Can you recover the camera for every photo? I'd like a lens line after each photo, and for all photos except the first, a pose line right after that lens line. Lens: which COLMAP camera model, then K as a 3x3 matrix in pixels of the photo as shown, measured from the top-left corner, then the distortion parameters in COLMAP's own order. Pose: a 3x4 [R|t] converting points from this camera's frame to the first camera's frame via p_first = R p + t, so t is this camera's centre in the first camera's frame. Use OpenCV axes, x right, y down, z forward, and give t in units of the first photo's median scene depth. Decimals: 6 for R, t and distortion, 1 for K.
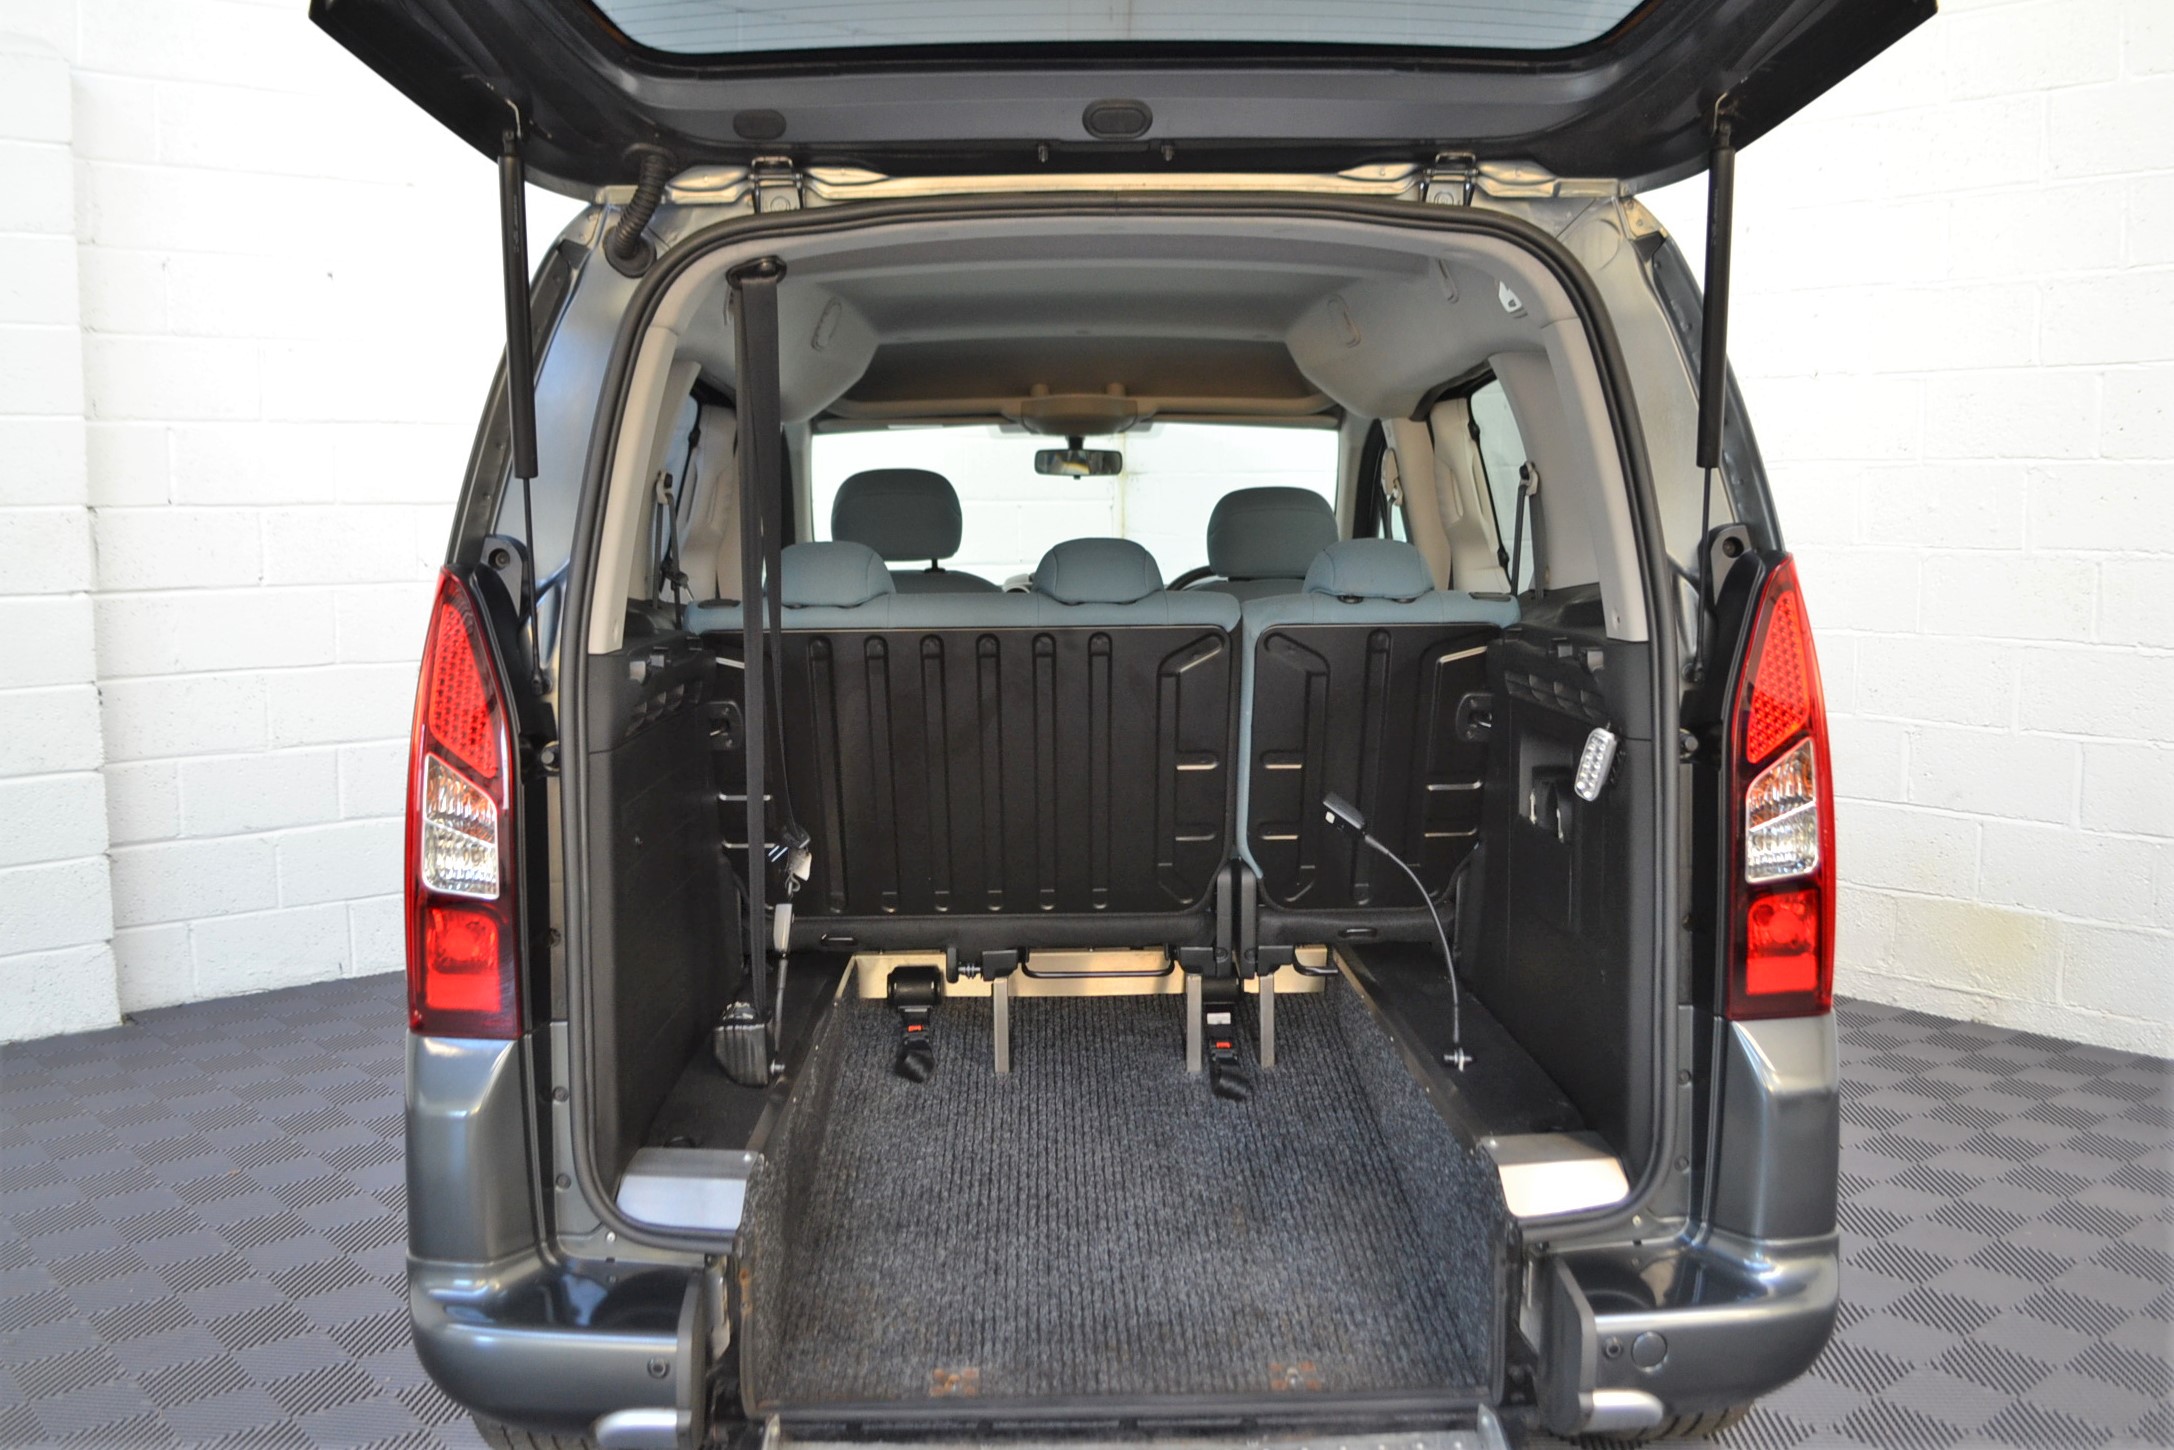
lens RADIAL K [[1955.6, 0, 1076.5], [0, 1955.6, 696.9], [0, 0, 1]] dist [-0.076242, 0.005606]
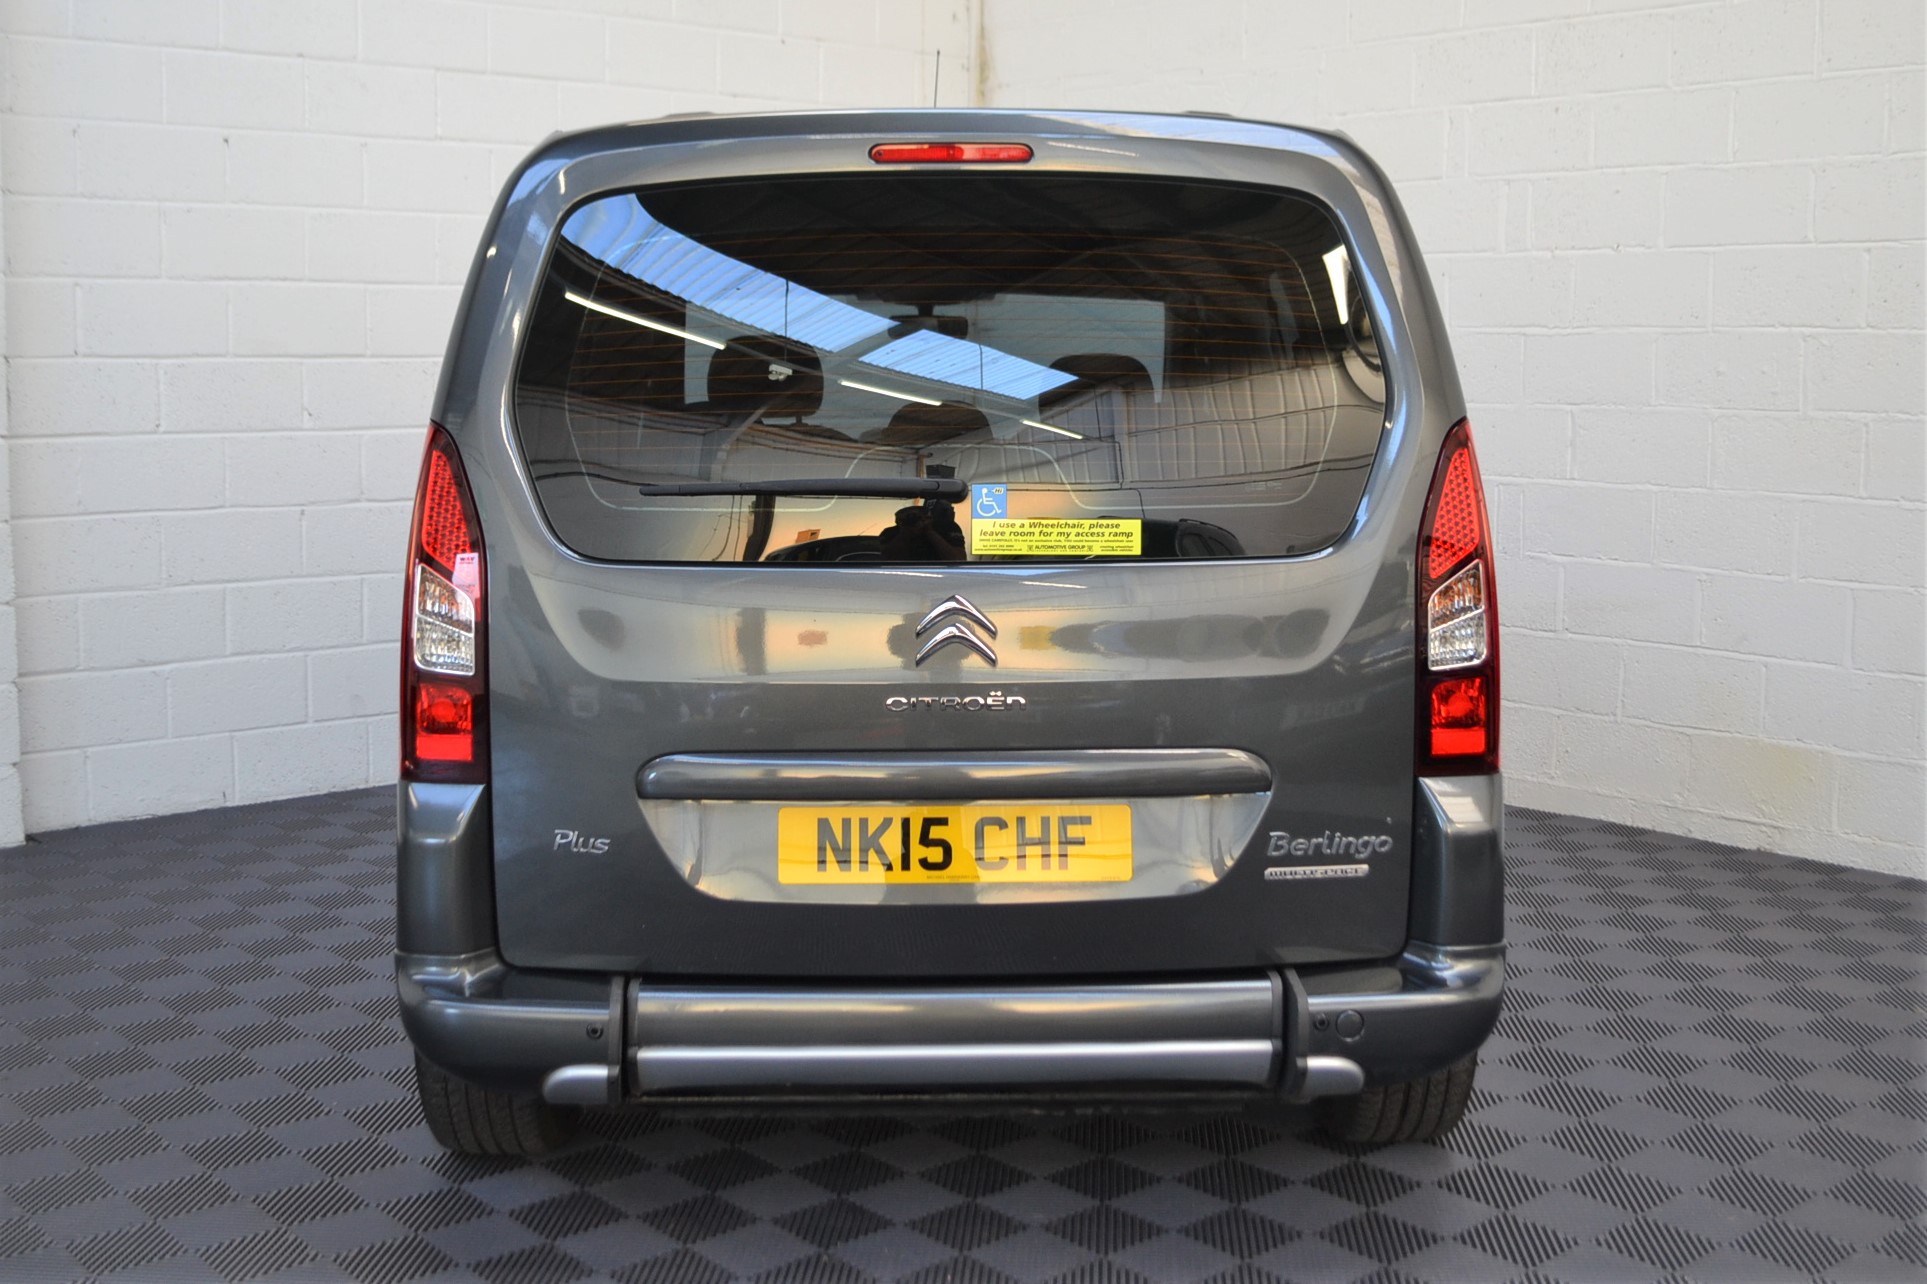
lens RADIAL K [[2208.3, 0, 959.1], [0, 2208.3, 506.2], [0, 0, 1]] dist [-0.057698, 0.000942]
pose [[0.999919, 0.006995, 0.010637, 0.010536], [-0.006716, 0.999638, -0.026047, 0.022321], [-0.010815, 0.025974, 0.999604, -0.411251]]
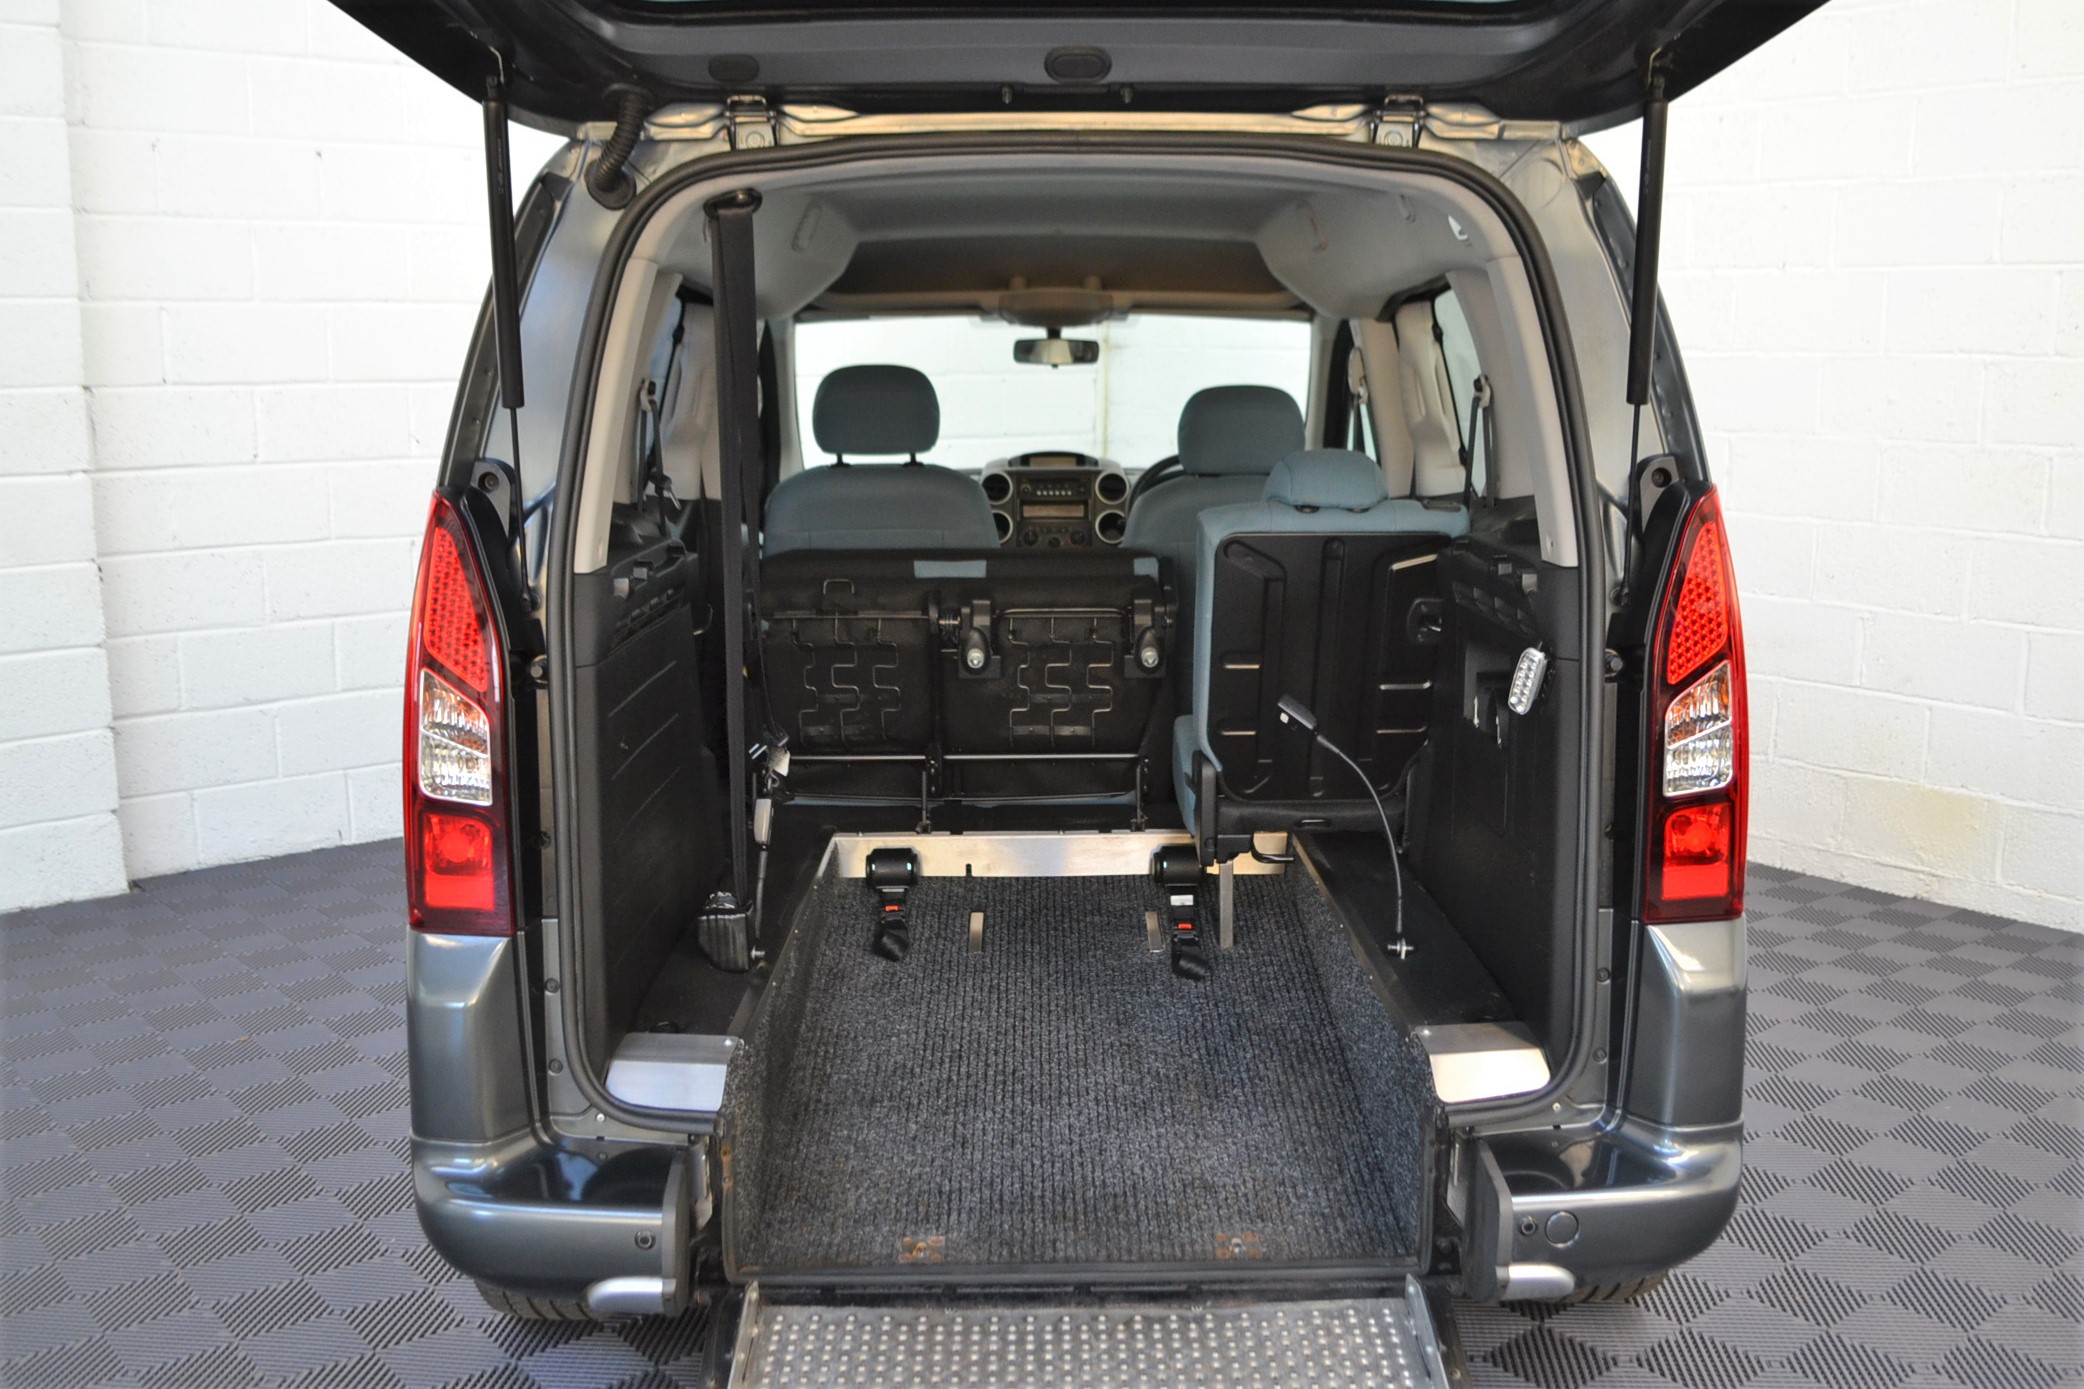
lens RADIAL K [[1951.6, 0, 1089.5], [0, 1951.6, 672.9], [0, 0, 1]] dist [-0.076661, 0.008583]
pose [[0.999934, 0.005991, 0.009844, 0.016035], [-0.006634, 0.997754, 0.066656, -0.034749], [-0.009423, -0.066717, 0.997727, -0.048527]]
